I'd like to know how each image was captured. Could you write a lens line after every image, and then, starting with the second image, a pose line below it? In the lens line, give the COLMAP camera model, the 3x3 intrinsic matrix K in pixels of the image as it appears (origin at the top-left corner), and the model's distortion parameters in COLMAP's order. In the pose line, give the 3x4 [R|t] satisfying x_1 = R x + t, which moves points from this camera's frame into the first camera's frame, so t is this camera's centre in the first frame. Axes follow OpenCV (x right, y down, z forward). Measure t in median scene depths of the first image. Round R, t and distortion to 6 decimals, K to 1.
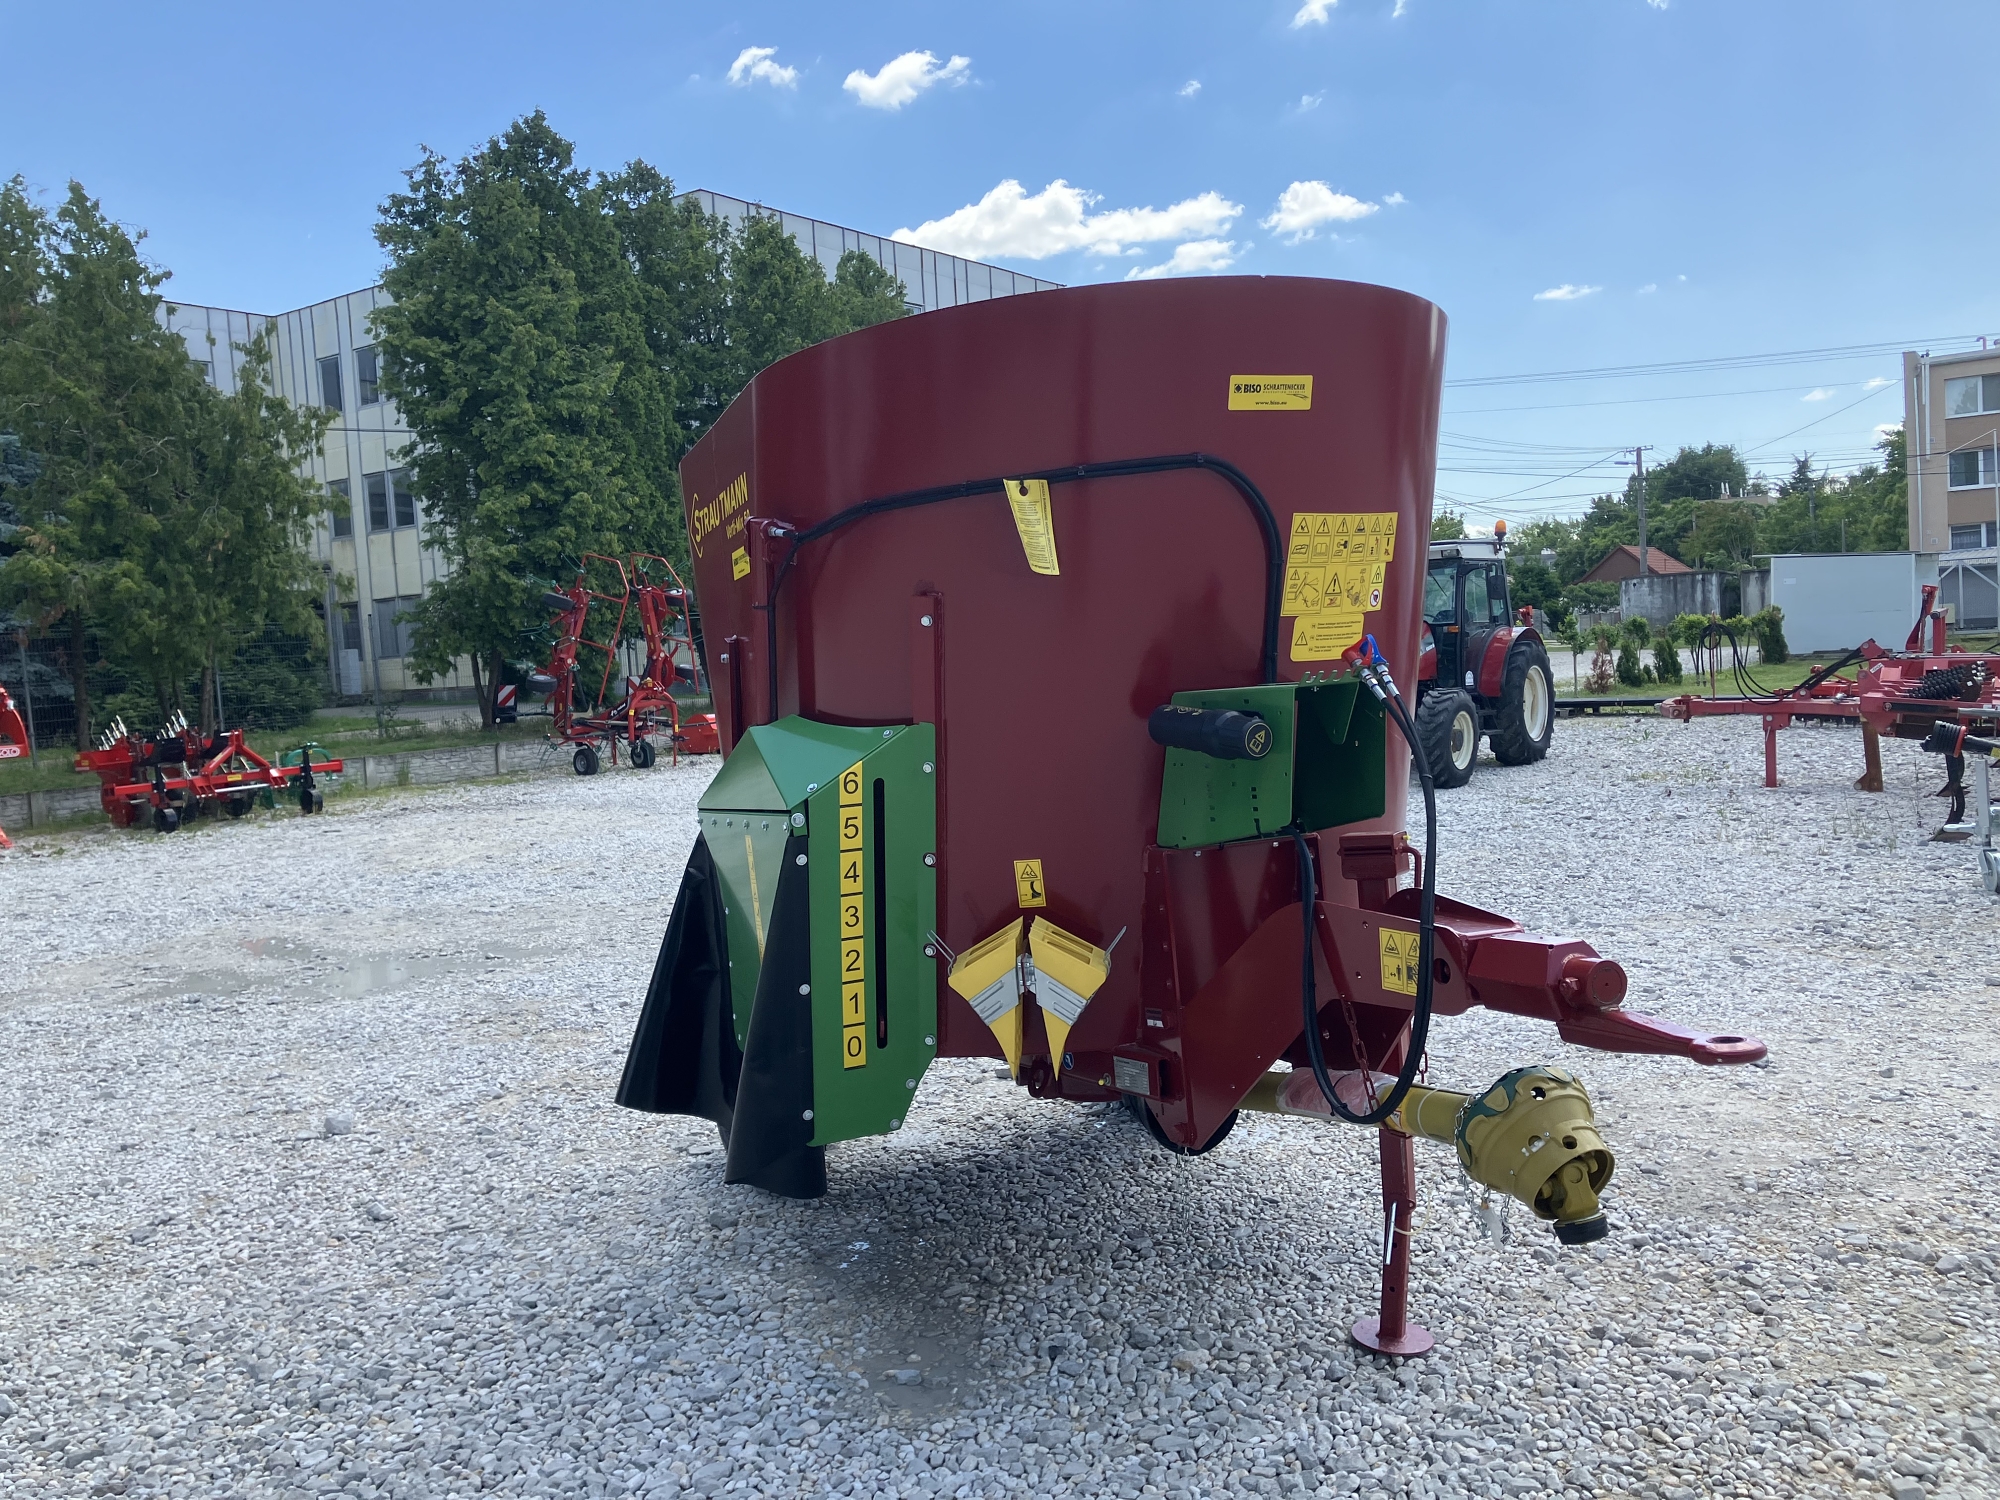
lens RADIAL K [[1649.8, 0, 979.4], [0, 1649.8, 648.6], [0, 0, 1]] dist [0.037860, -0.042794]
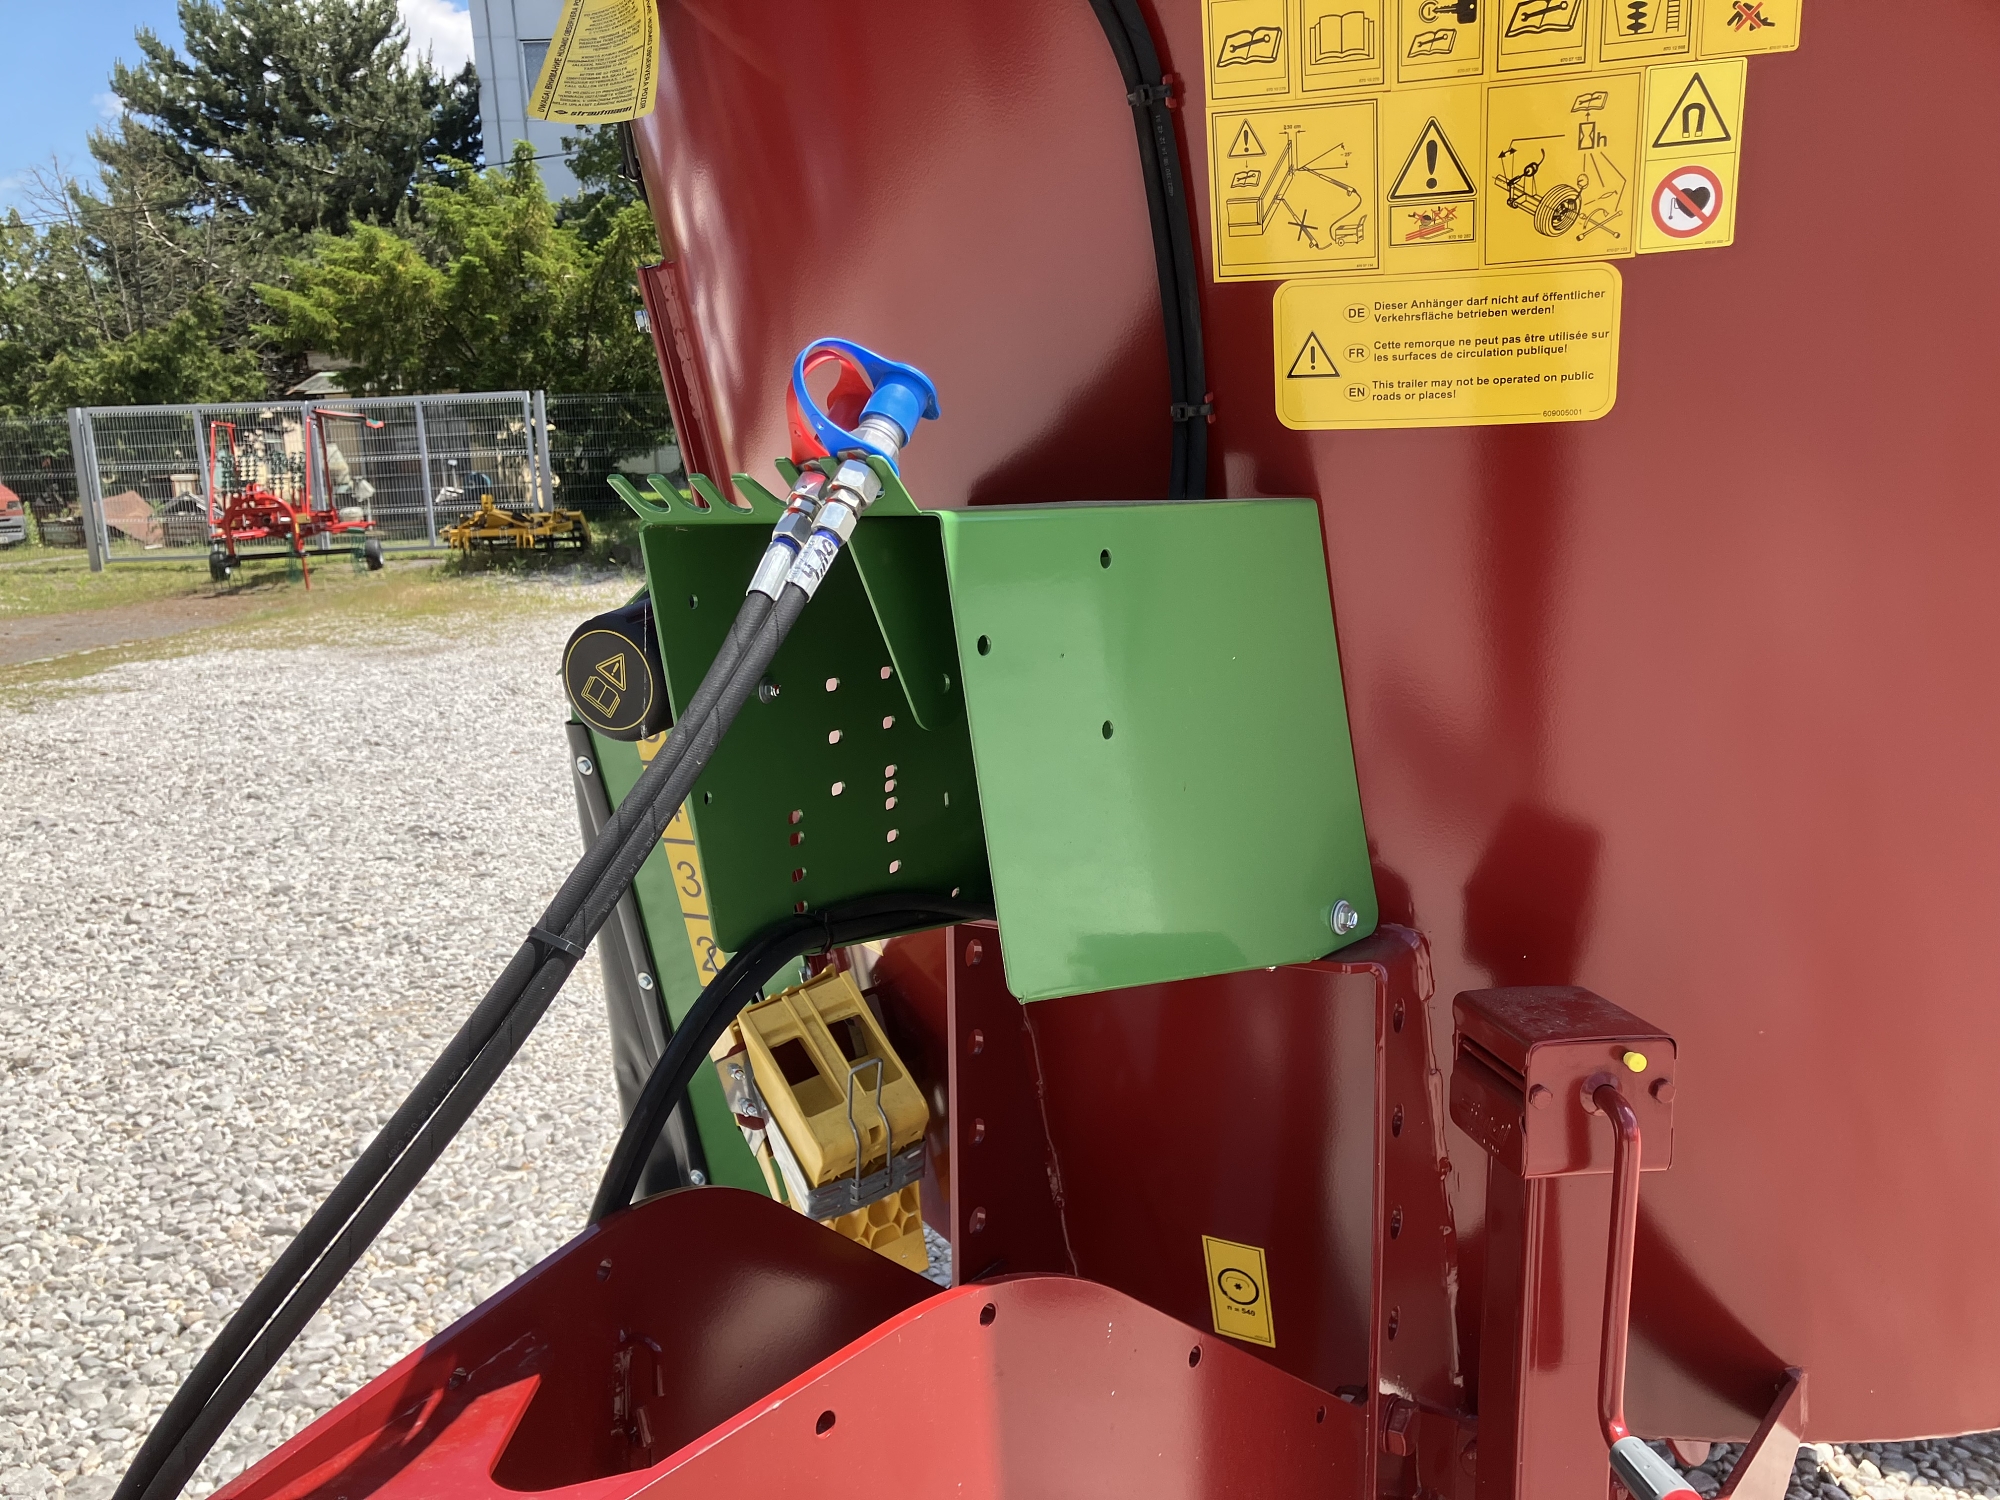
lens RADIAL K [[1649.8, 0, 1009.9], [0, 1649.8, 764.4], [0, 0, 1]] dist [0.037860, -0.042794]
pose [[0.621971, 0.177128, -0.762743, 0.406690], [0.002453, 0.973634, 0.228102, -0.002583], [0.783036, -0.143744, 0.605138, 0.746750]]
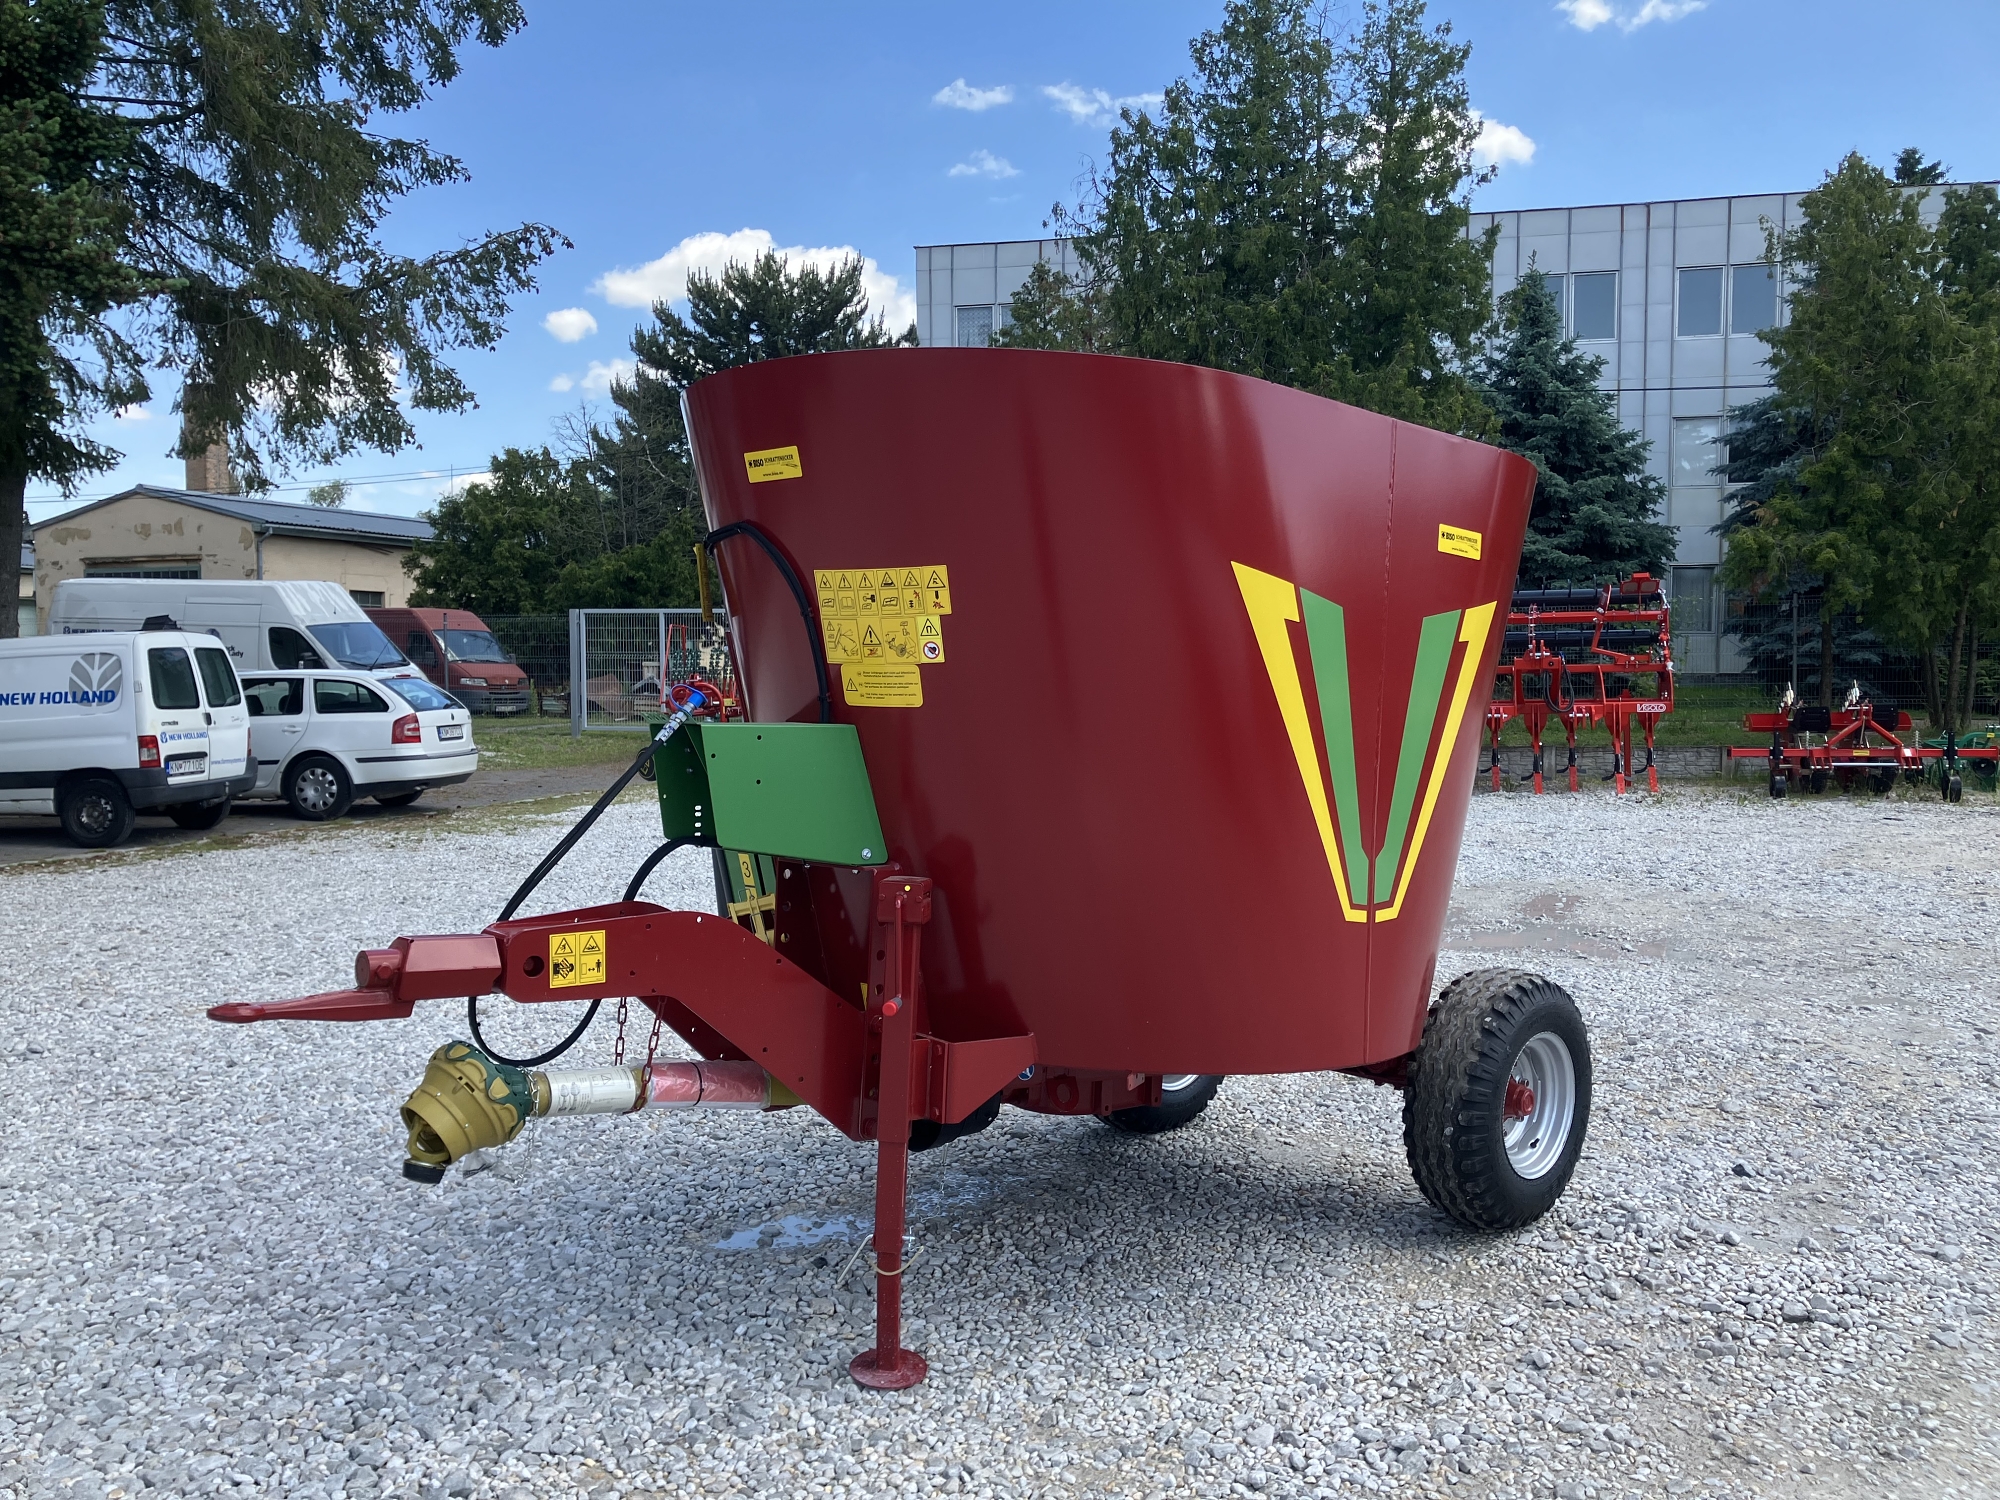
lens RADIAL K [[1649.8, 0, 988.3], [0, 1649.8, 728.2], [0, 0, 1]] dist [0.037860, -0.042794]
pose [[0.397140, 0.091954, -0.913140, 1.204085], [-0.021196, 0.995622, 0.091041, -0.077214], [0.917513, -0.016801, 0.397350, 0.645652]]
